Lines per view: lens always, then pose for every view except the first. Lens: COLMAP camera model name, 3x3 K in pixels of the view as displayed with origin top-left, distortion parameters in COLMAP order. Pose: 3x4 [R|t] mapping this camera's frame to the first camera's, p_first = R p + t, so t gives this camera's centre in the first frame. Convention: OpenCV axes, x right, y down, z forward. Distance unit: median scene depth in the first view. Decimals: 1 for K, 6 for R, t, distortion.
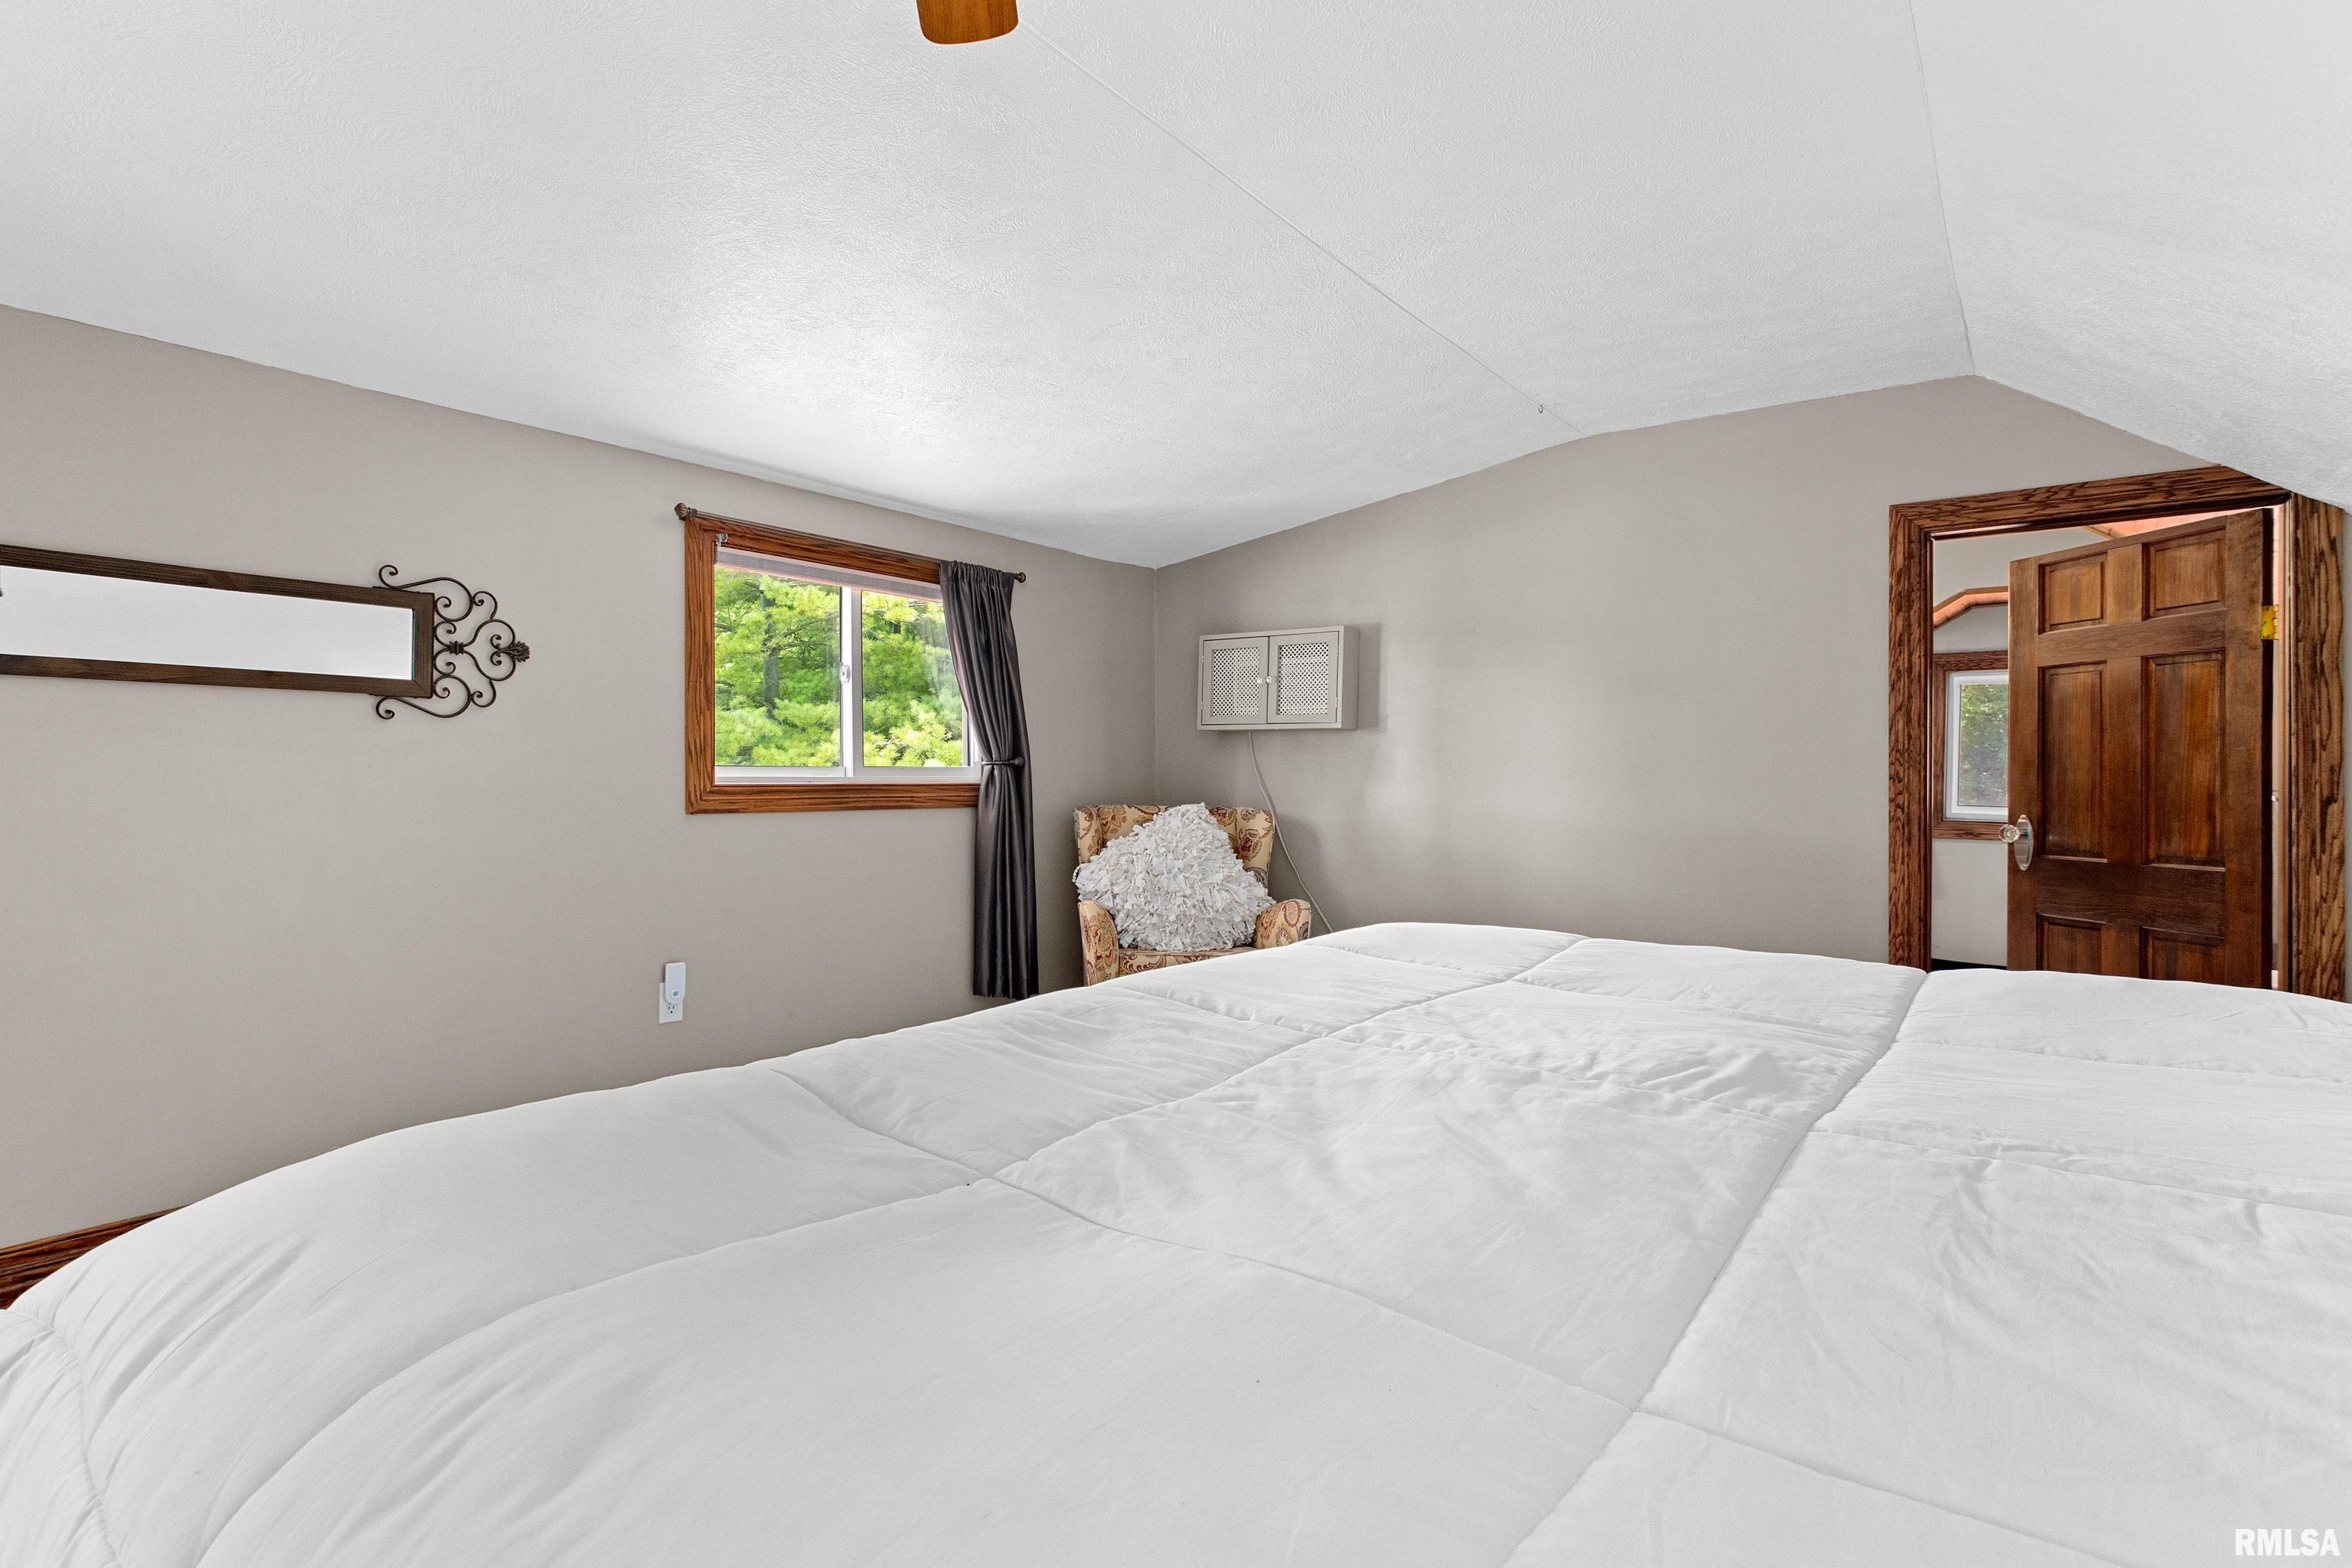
lens RADIAL K [[1126.9, 0, 1178.1], [0, 1126.9, 770.8], [0, 0, 1]] dist [-0.000583, -0.000025]
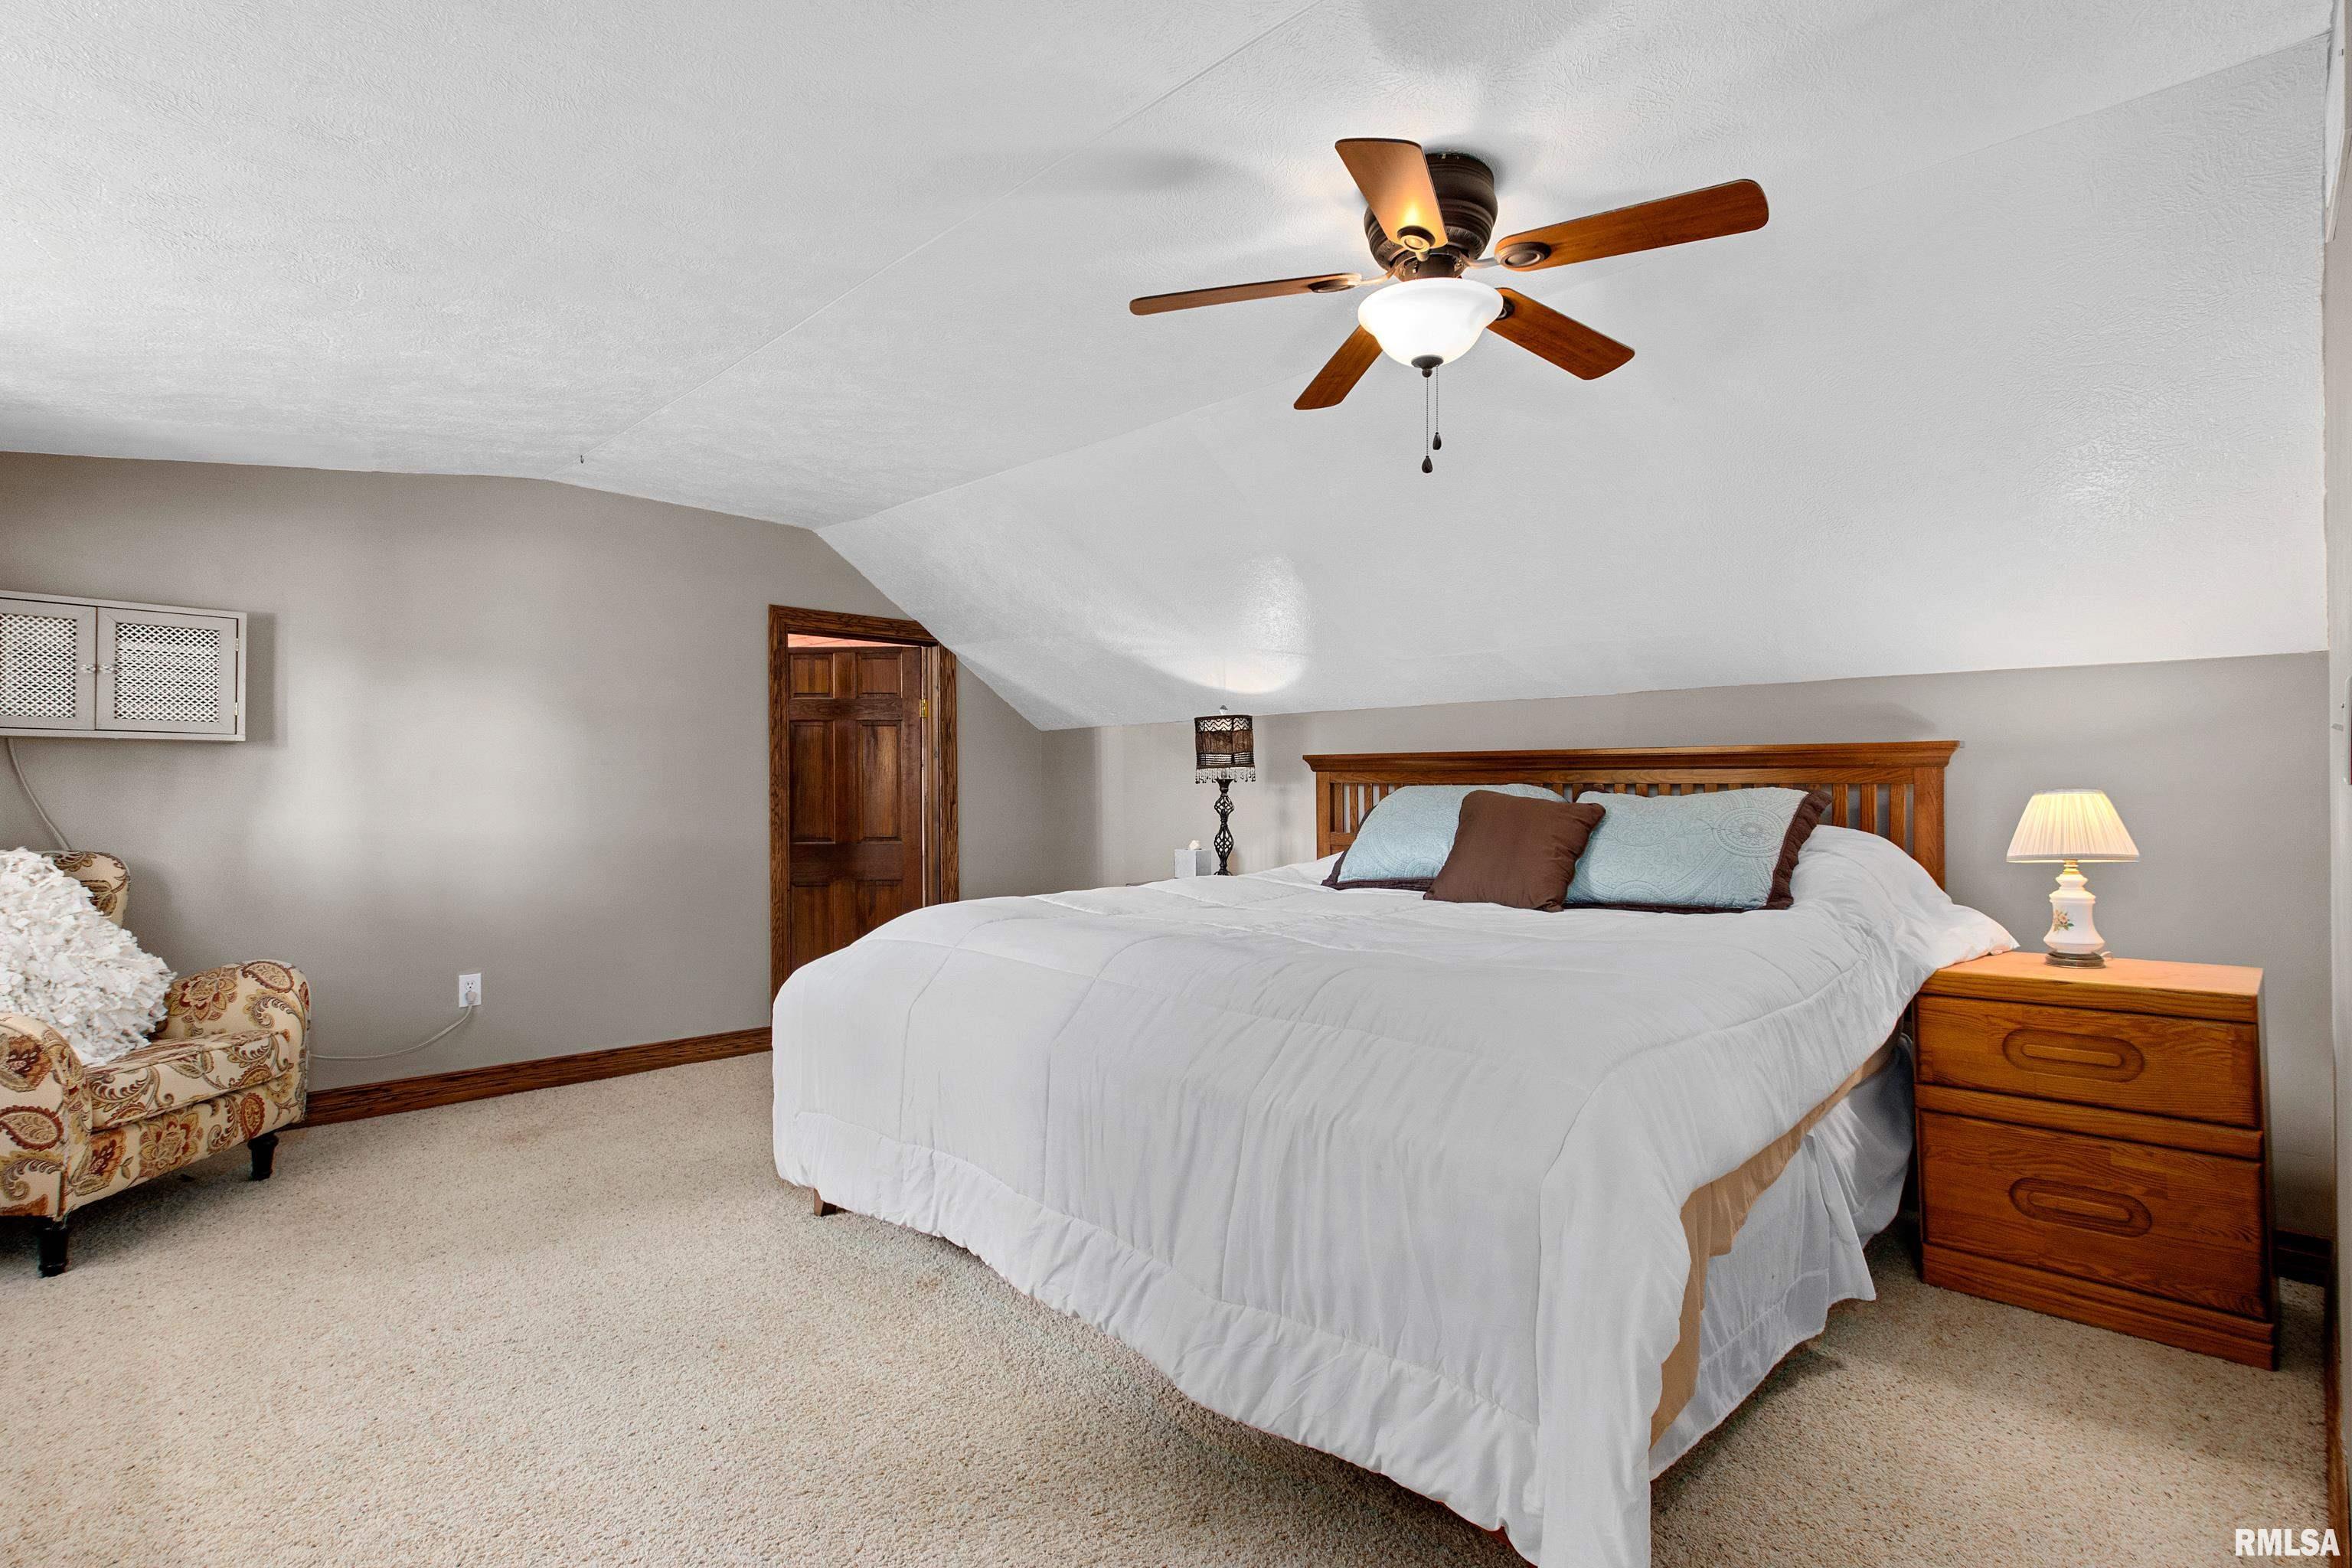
lens RADIAL K [[1126.9, 0, 1178.1], [0, 1126.9, 770.8], [0, 0, 1]] dist [-0.000583, -0.000025]
pose [[0.100760, 0.003168, 0.994906, -2.072931], [-0.001184, 0.999995, -0.003064, -0.055651], [-0.994910, -0.000869, 0.100764, 0.945796]]
